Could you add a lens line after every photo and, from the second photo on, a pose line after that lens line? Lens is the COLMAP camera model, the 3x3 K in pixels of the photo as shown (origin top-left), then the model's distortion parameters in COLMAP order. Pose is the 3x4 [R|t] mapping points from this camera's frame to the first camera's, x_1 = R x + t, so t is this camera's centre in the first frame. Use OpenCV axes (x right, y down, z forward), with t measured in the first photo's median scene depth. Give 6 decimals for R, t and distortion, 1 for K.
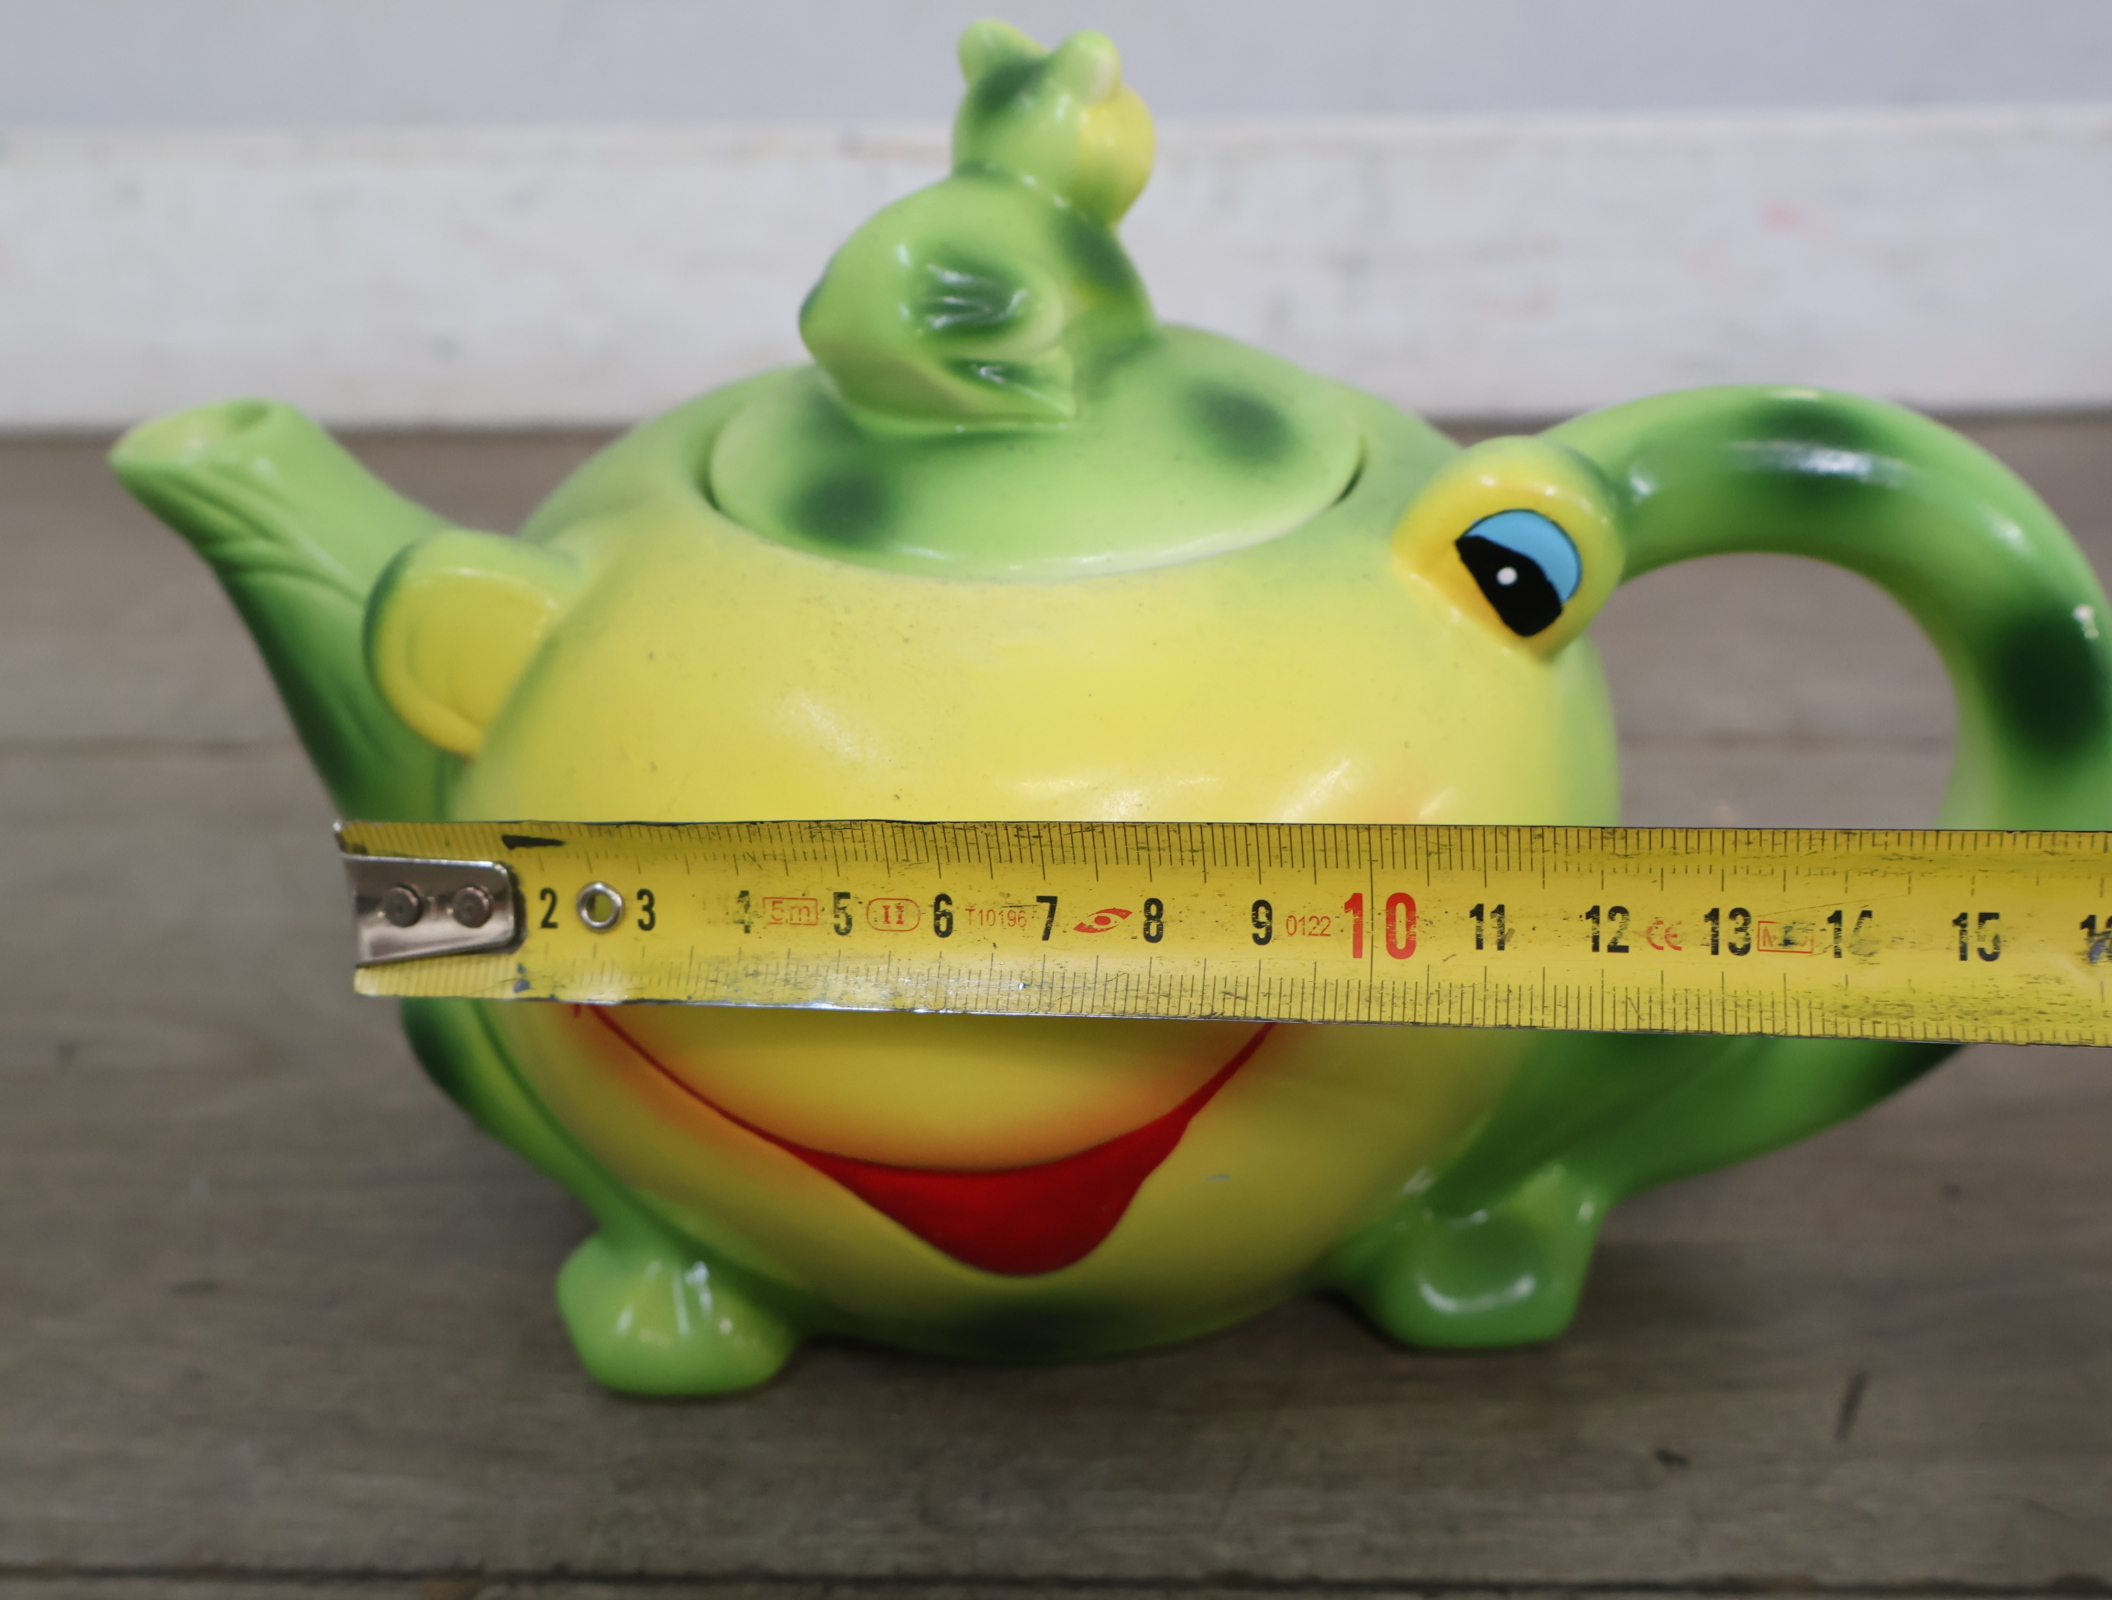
lens RADIAL K [[2303.8, 0, 1057.4], [0, 2303.8, 840.1], [0, 0, 1]] dist [0.009942, 0.000000]
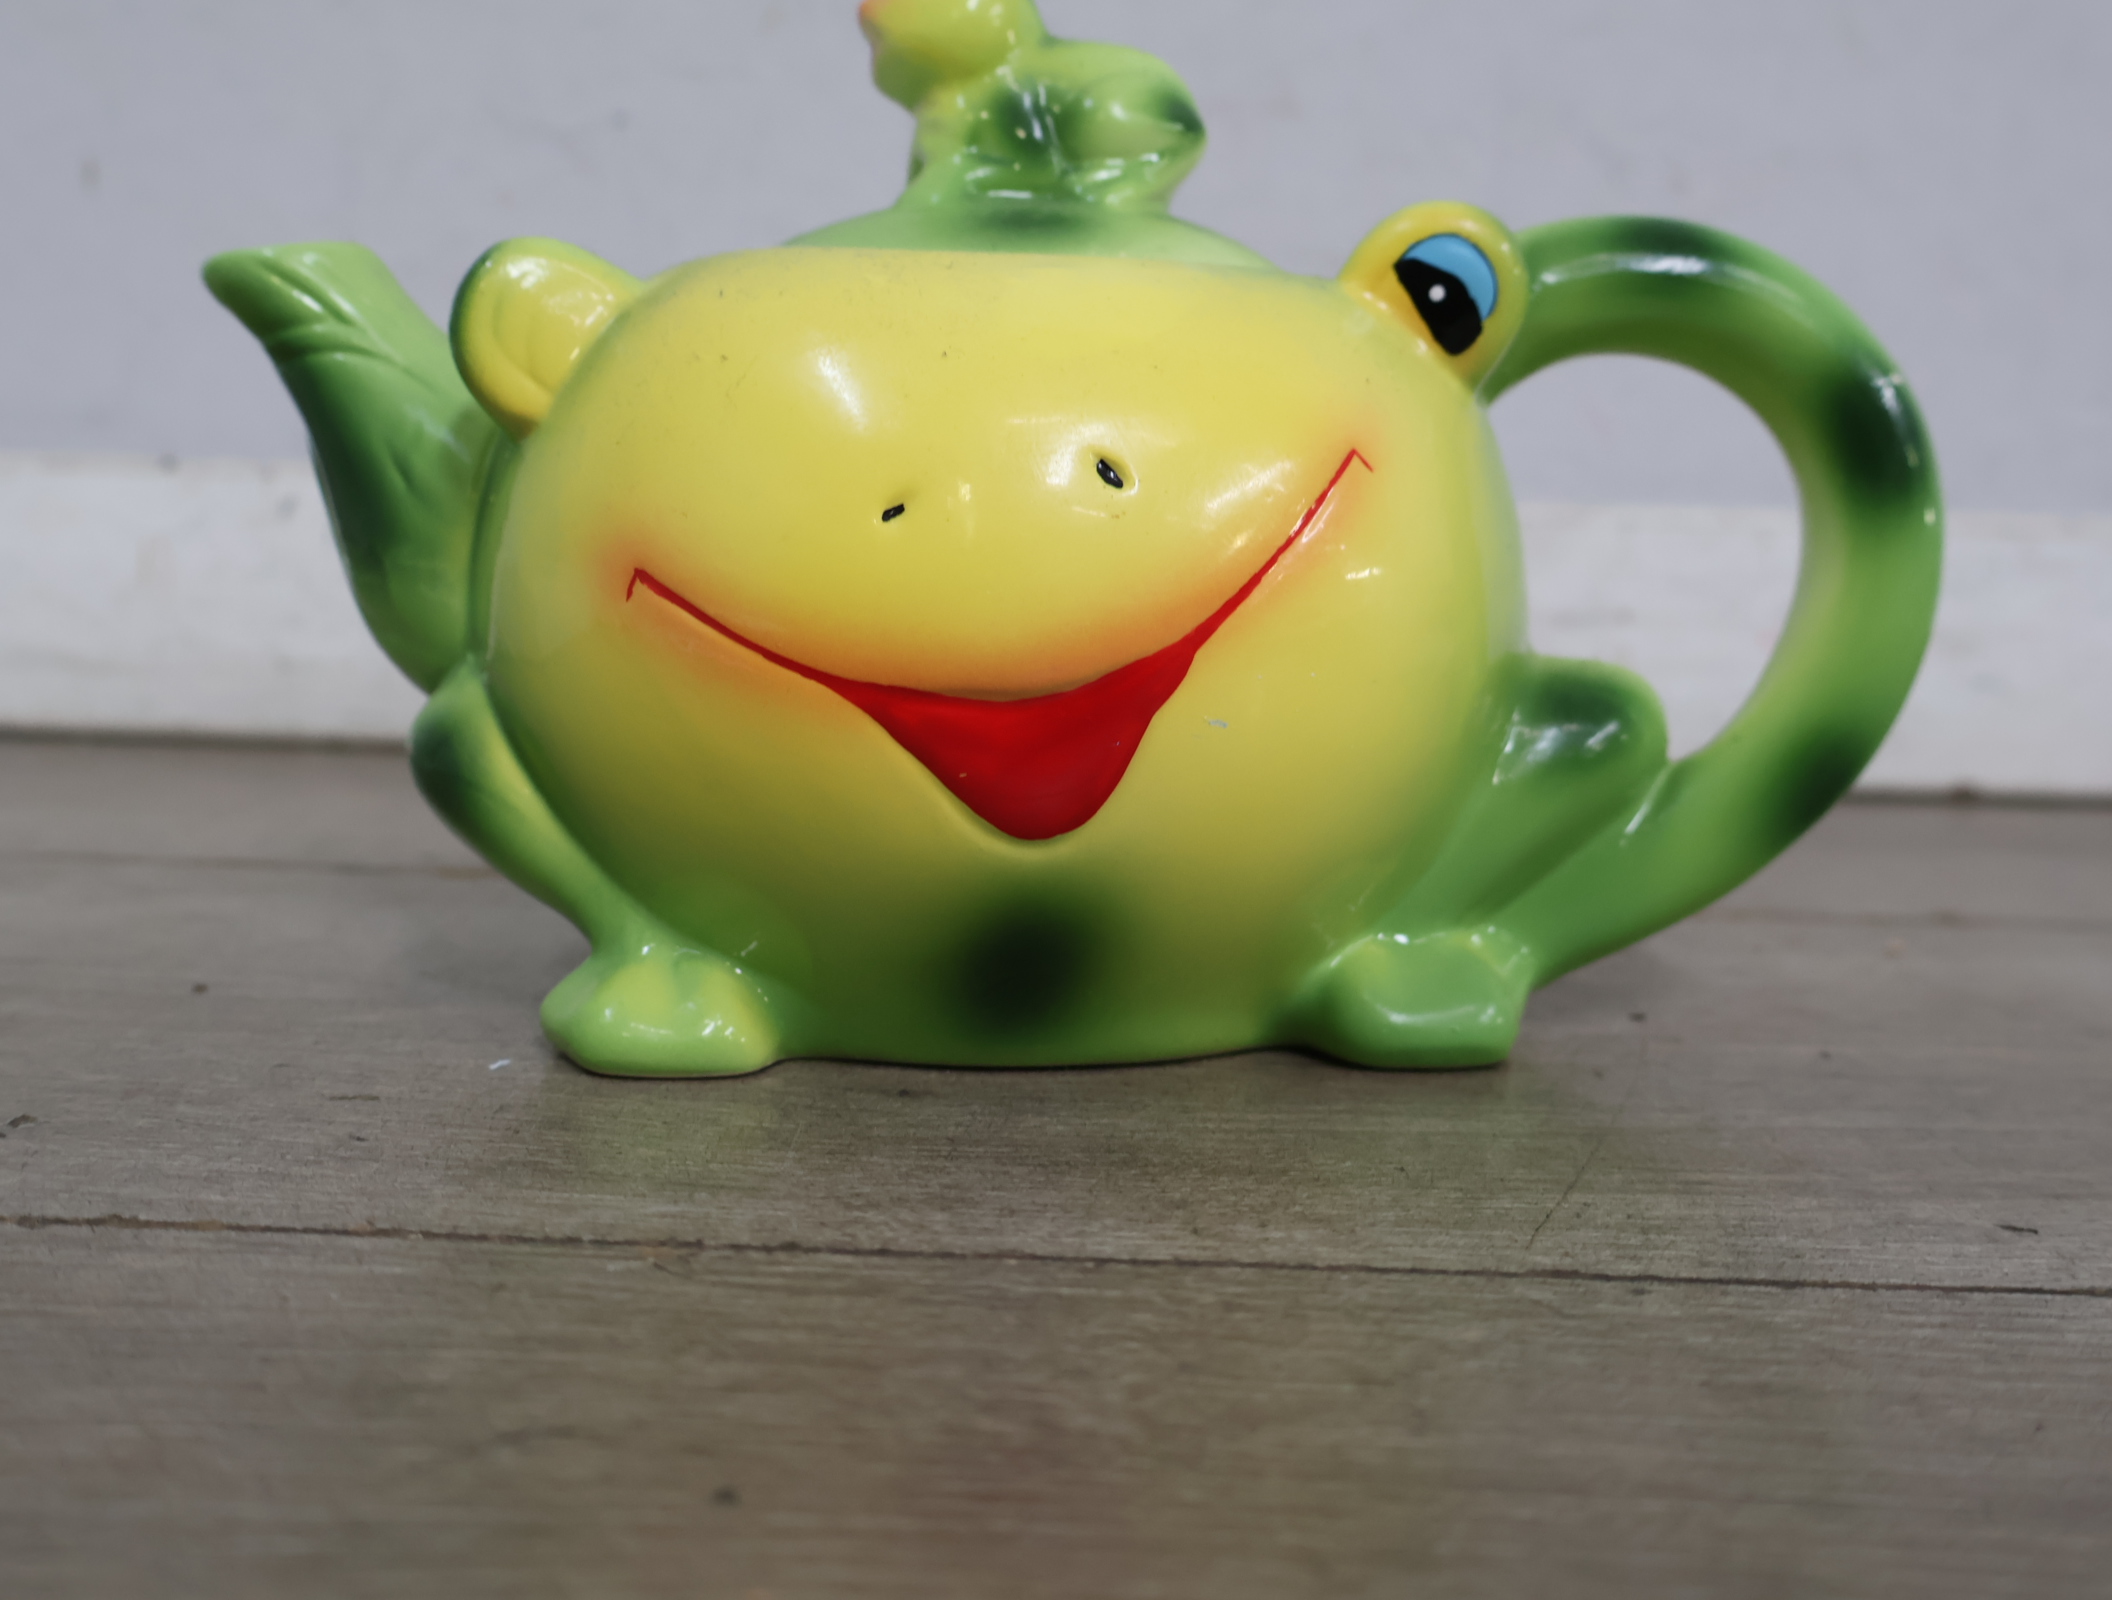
lens RADIAL K [[2303.8, 0, 1067.2], [0, 2303.8, 783.0], [0, 0, 1]] dist [0.009942, 0.000000]
pose [[0.998652, 0.046542, 0.022994, -0.133767], [-0.034497, 0.925967, -0.376024, 0.460718], [-0.038792, 0.374724, 0.926324, 0.115181]]
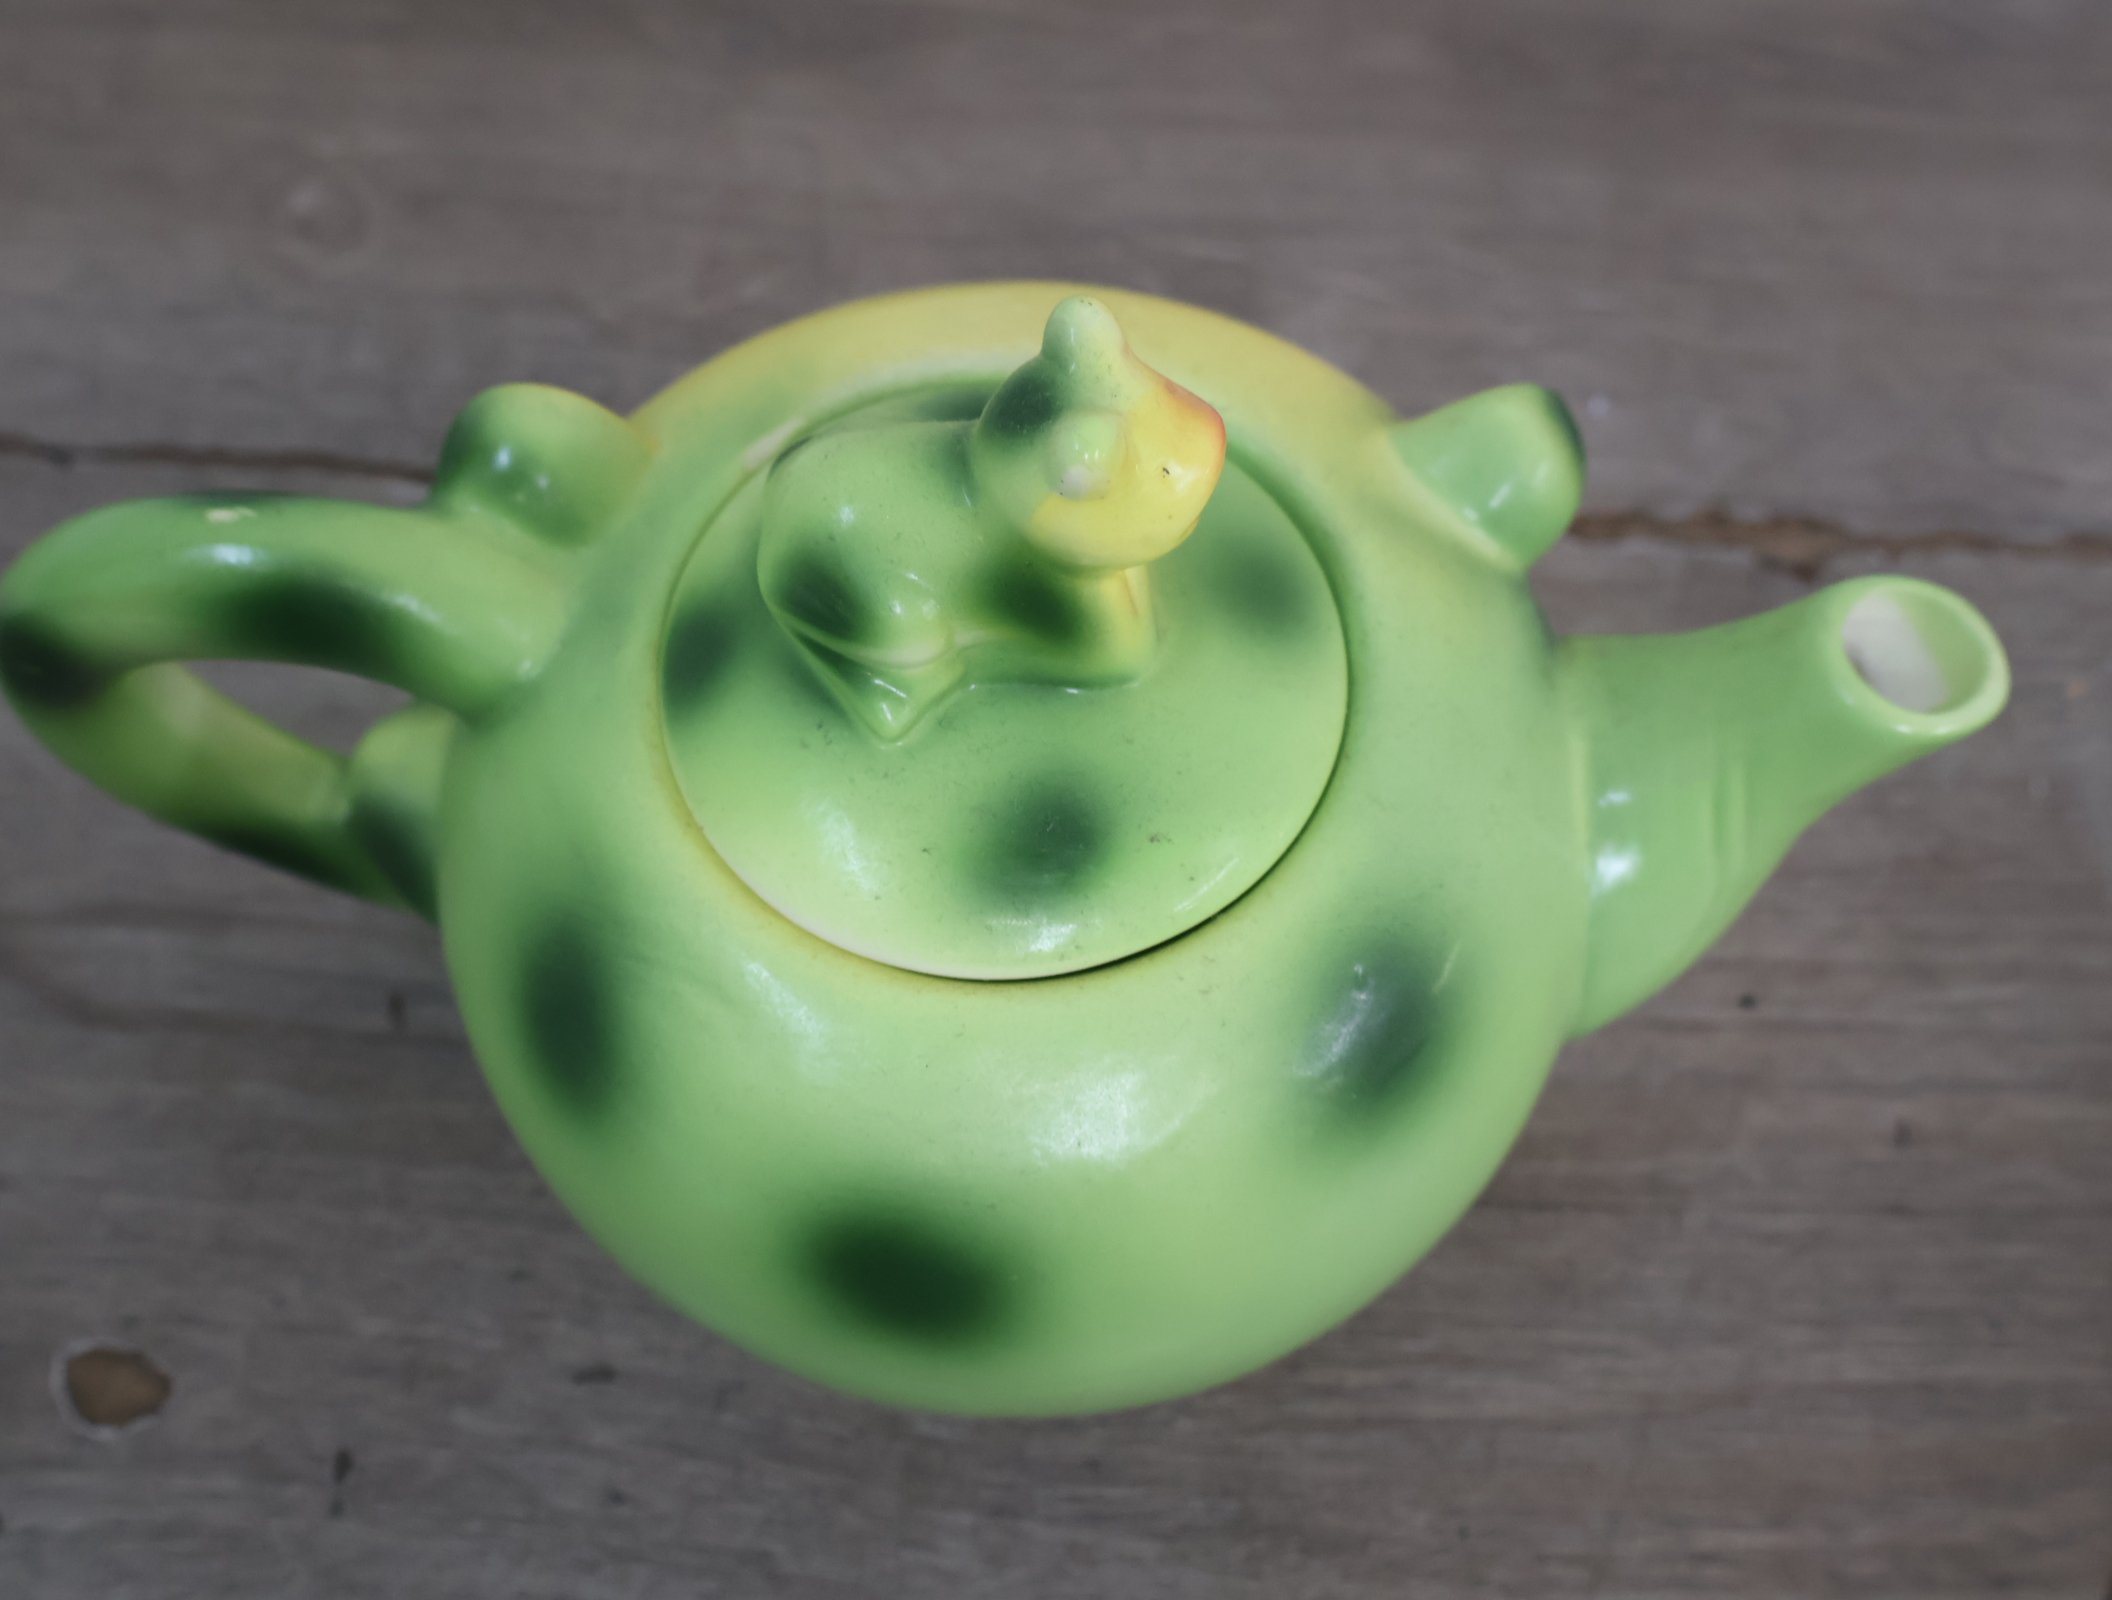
lens RADIAL K [[2303.8, 0, 1066.2], [0, 2303.8, 769.4], [0, 0, 1]] dist [0.009942, 0.000000]
pose [[0.999295, 0.037467, 0.002273, -0.184596], [-0.032968, 0.847129, 0.530364, -0.704005], [0.017946, -0.530065, 0.847767, 0.265719]]
